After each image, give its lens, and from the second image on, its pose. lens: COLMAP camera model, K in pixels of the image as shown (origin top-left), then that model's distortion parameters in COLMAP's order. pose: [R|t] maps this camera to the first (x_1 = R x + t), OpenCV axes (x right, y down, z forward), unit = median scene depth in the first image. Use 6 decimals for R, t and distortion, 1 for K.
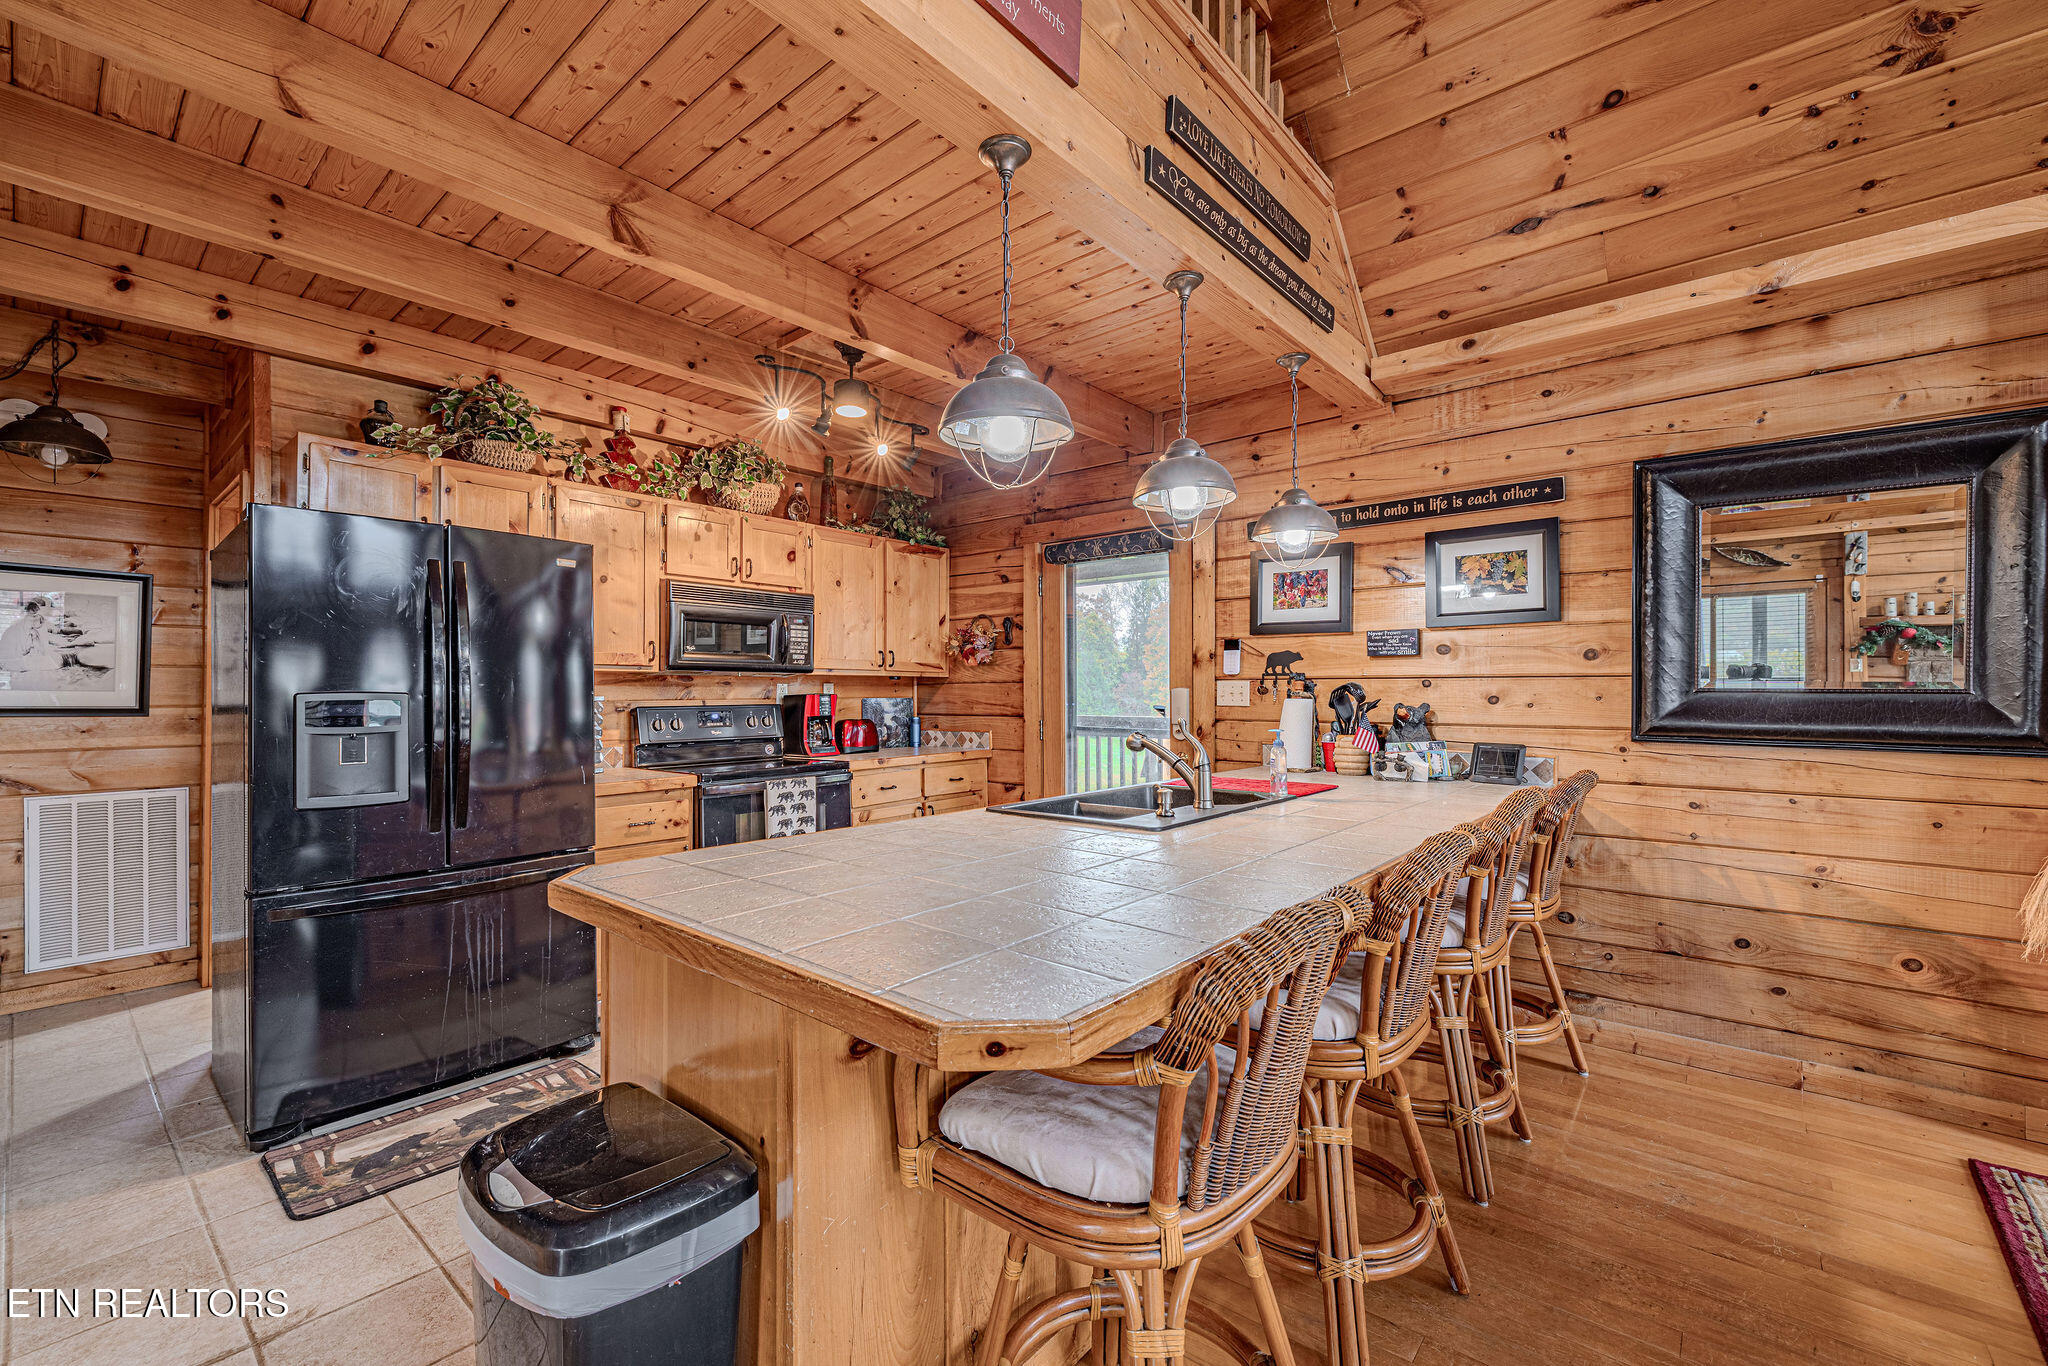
lens RADIAL K [[847.5, 0, 1017.0], [0, 847.5, 688.5], [0, 0, 1]] dist [0.002251, 0.000067]
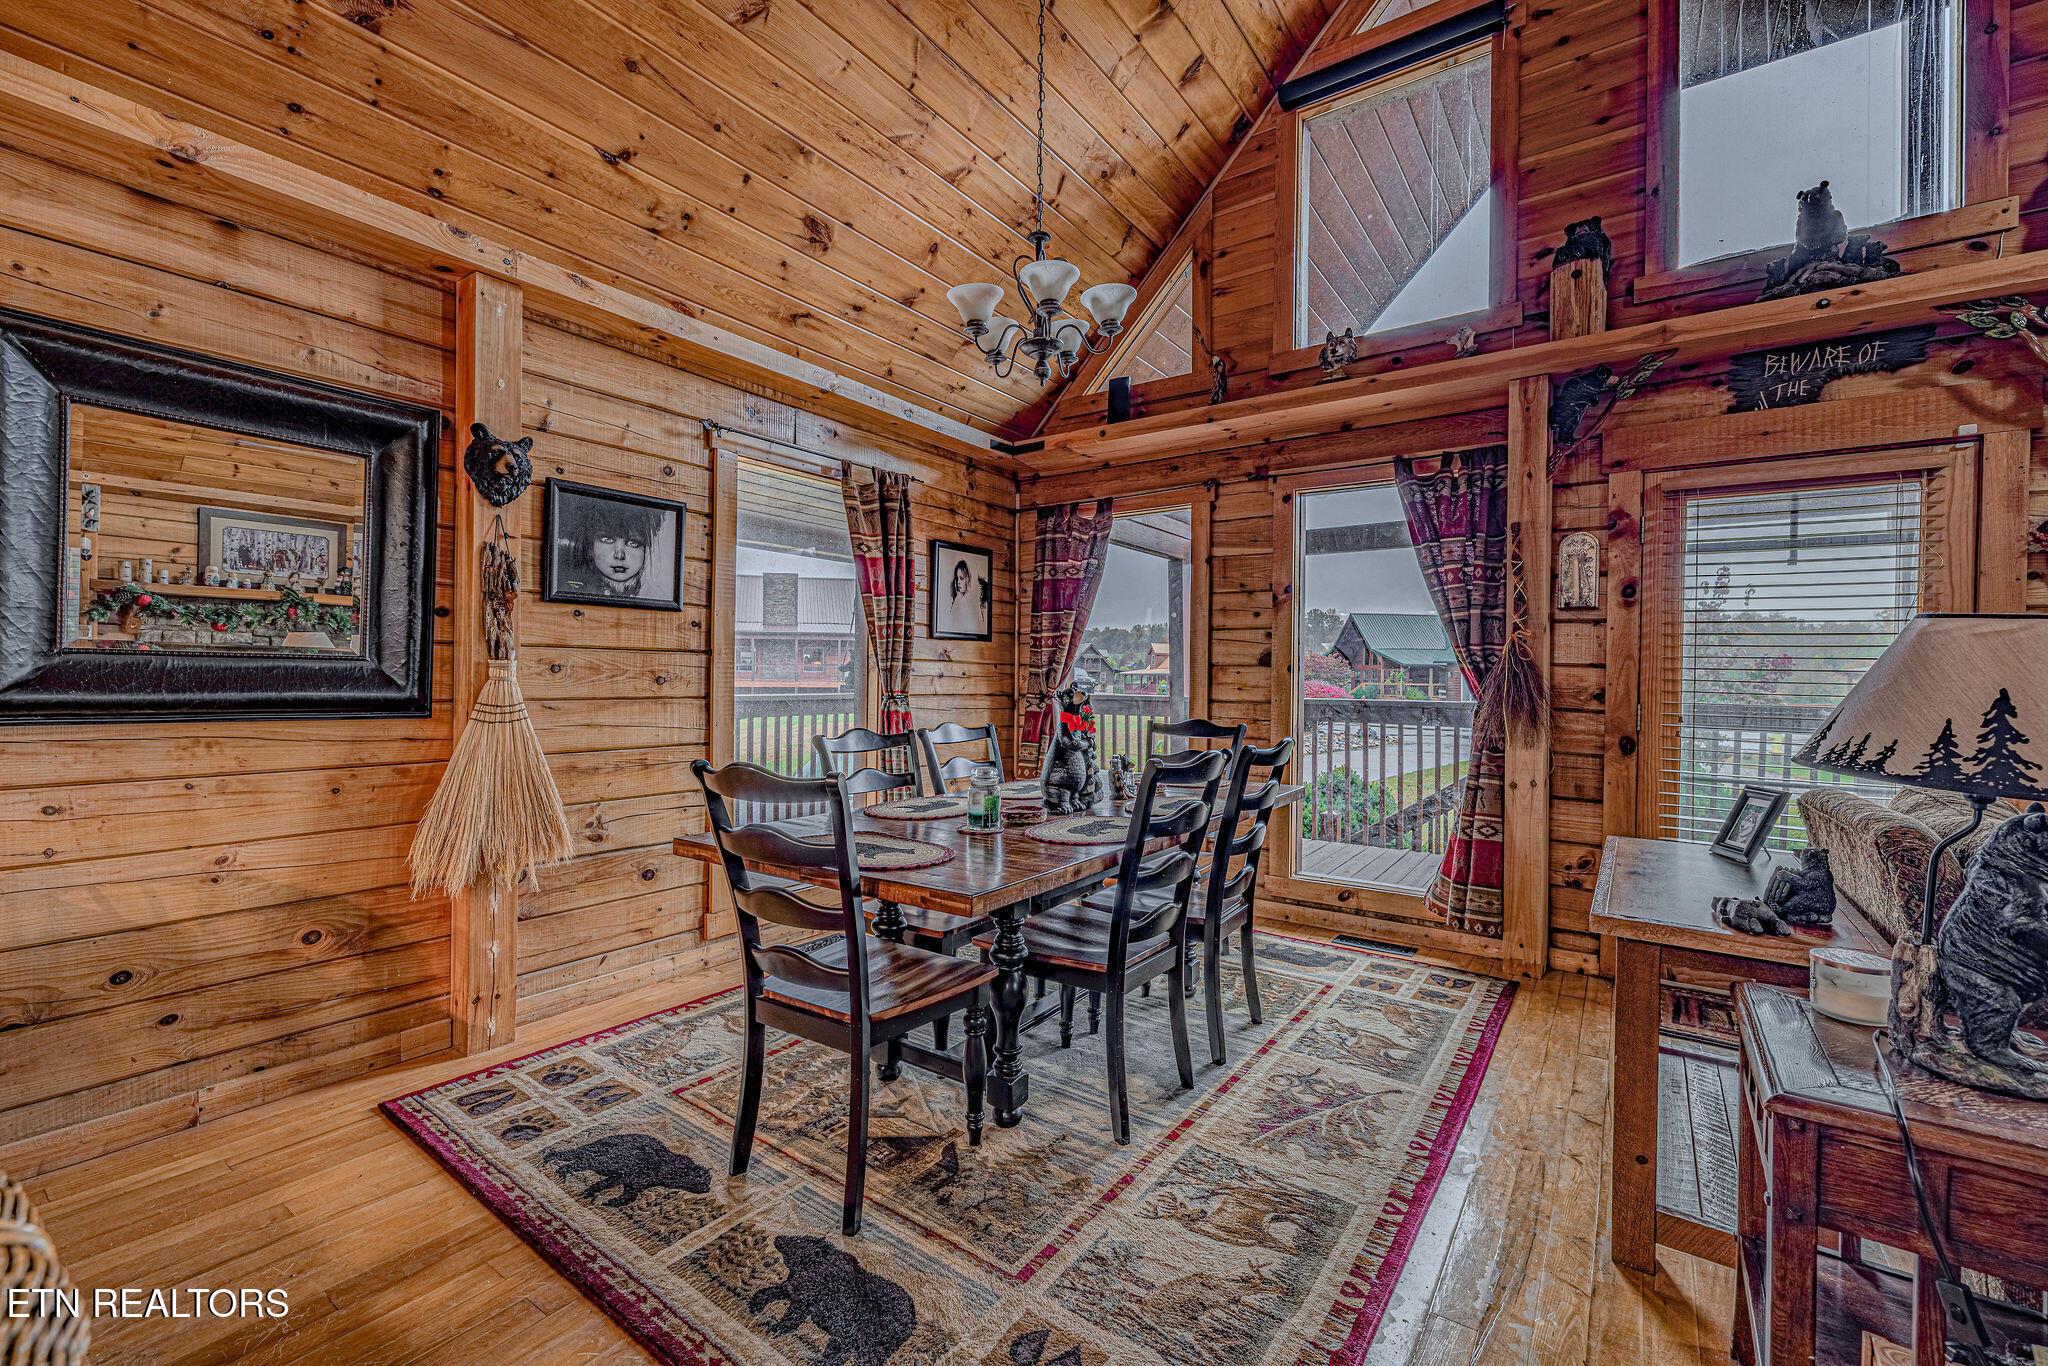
lens RADIAL K [[853.7, 0, 1023.7], [0, 853.7, 678.9], [0, 0, 1]] dist [-0.001938, -0.000134]
pose [[-0.088349, -0.005133, 0.996076, 0.005796], [-0.015994, 0.999865, 0.003734, 0.009457], [-0.995961, -0.015601, -0.088419, 0.222953]]
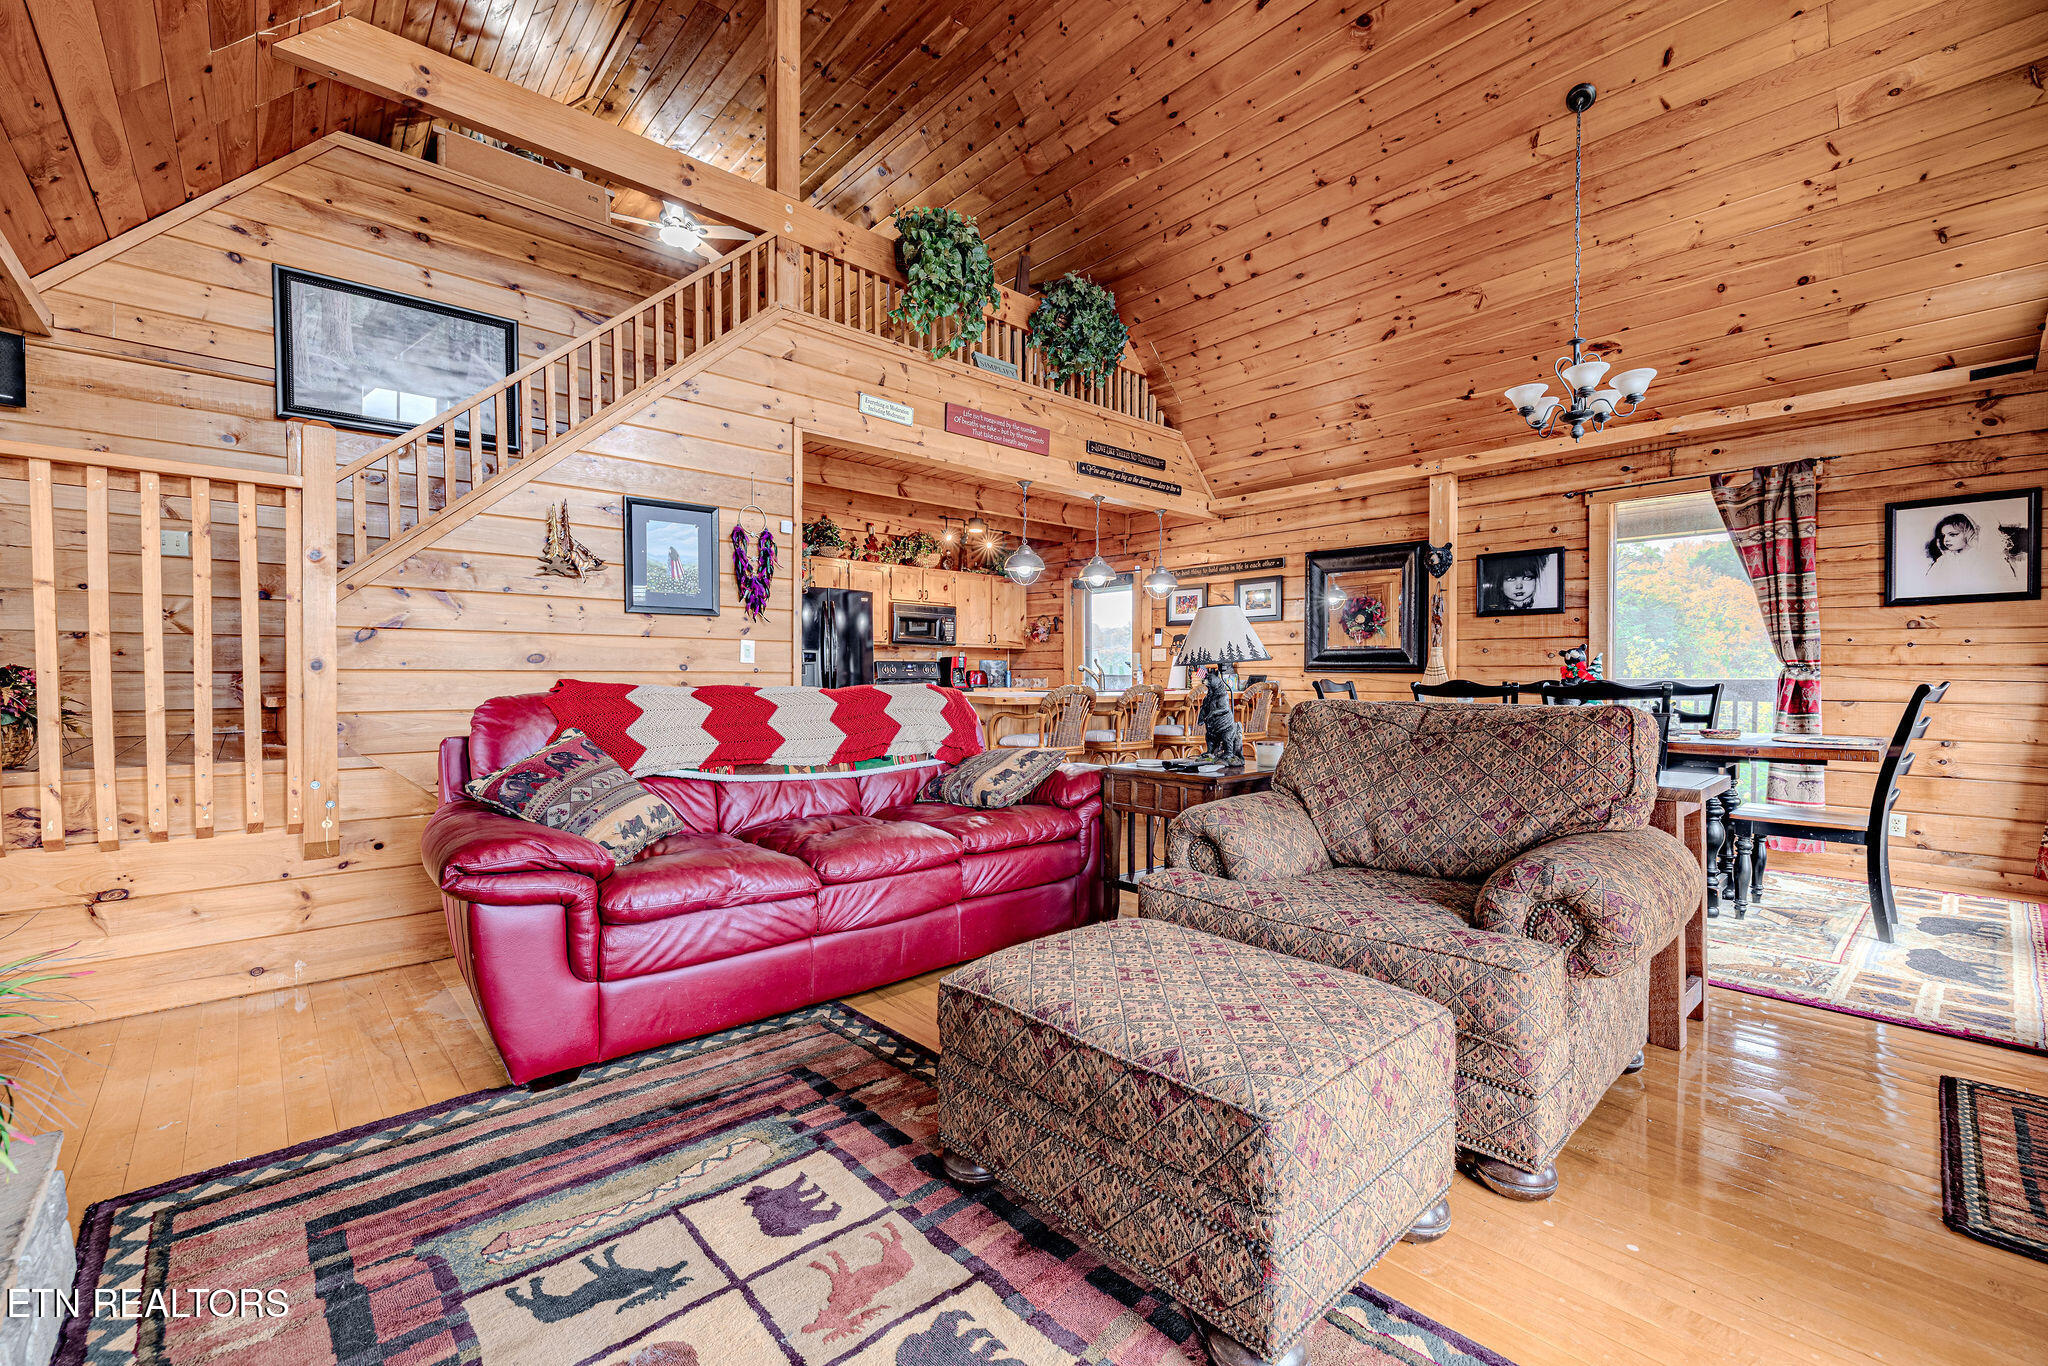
lens RADIAL K [[847.5, 0, 1017.0], [0, 847.5, 688.5], [0, 0, 1]] dist [0.002251, 0.000067]
pose [[0.991428, 0.004592, -0.130572, 0.228530], [-0.002129, 0.999817, 0.019000, 0.061046], [0.130635, -0.018560, 0.991257, -1.341721]]
